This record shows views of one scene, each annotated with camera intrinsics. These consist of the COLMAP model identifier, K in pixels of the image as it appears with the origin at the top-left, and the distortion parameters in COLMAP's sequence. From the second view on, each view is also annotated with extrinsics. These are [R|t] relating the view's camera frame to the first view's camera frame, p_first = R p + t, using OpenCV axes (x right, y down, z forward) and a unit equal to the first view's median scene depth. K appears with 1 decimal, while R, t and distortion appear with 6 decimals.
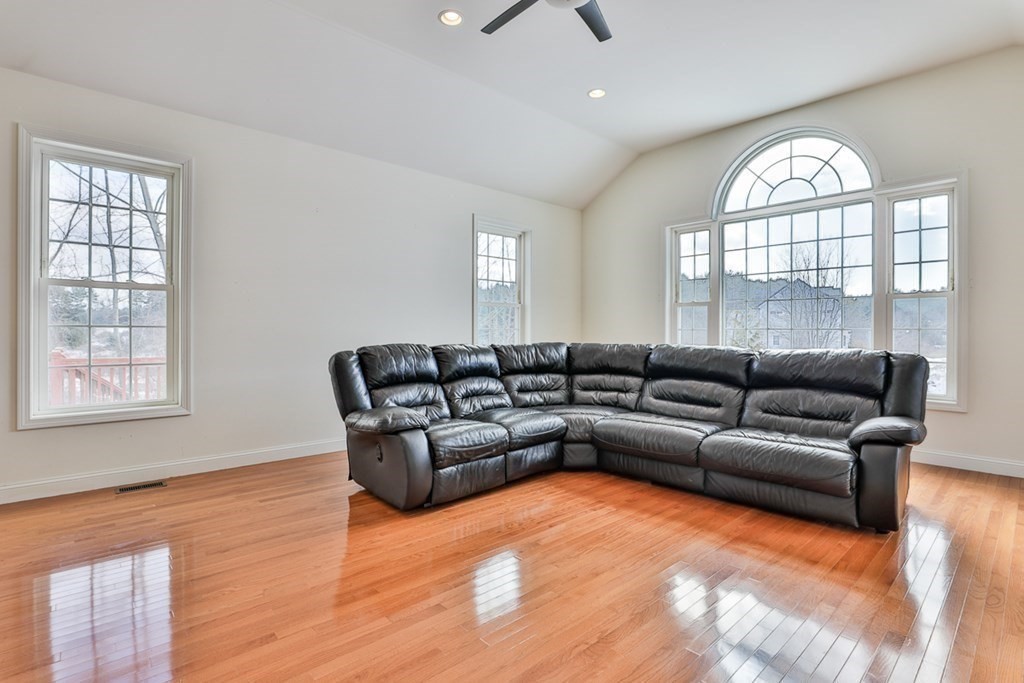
lens RADIAL K [[494.4, 0, 512.5], [0, 494.4, 330.6], [0, 0, 1]] dist [0.000175, 0.000010]
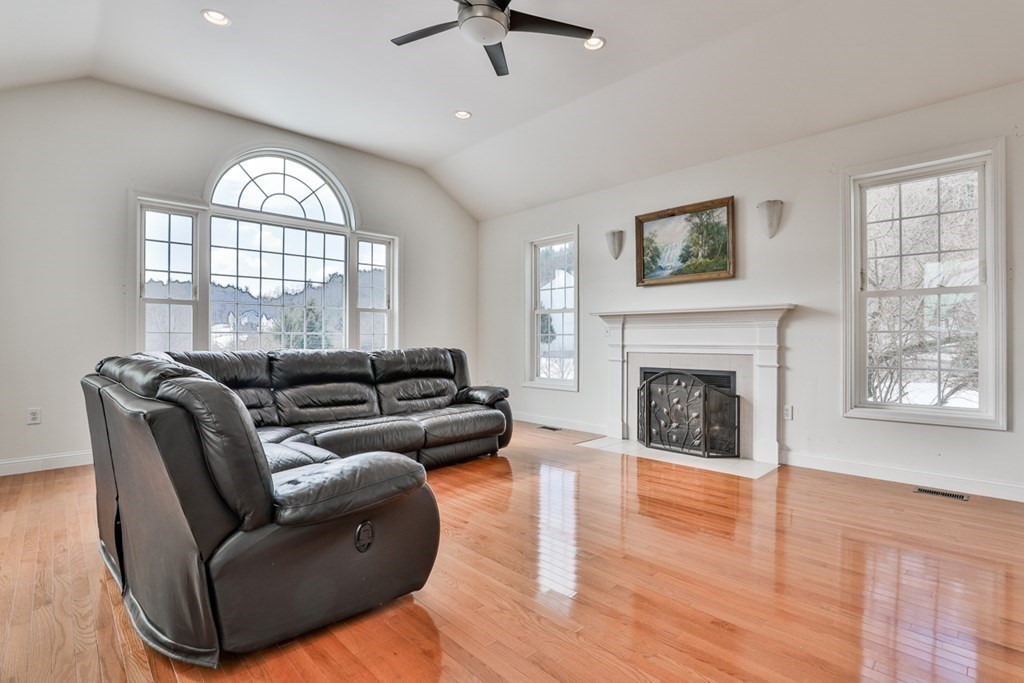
lens RADIAL K [[510.1, 0, 512.0], [0, 510.1, 341.5], [0, 0, 1]] dist [-0.002666, -0.000407]
pose [[-0.001519, -0.011705, 0.999930, -0.592143], [-0.001174, 0.999931, 0.011703, 0.000625], [-0.999998, -0.001156, -0.001533, 0.540196]]
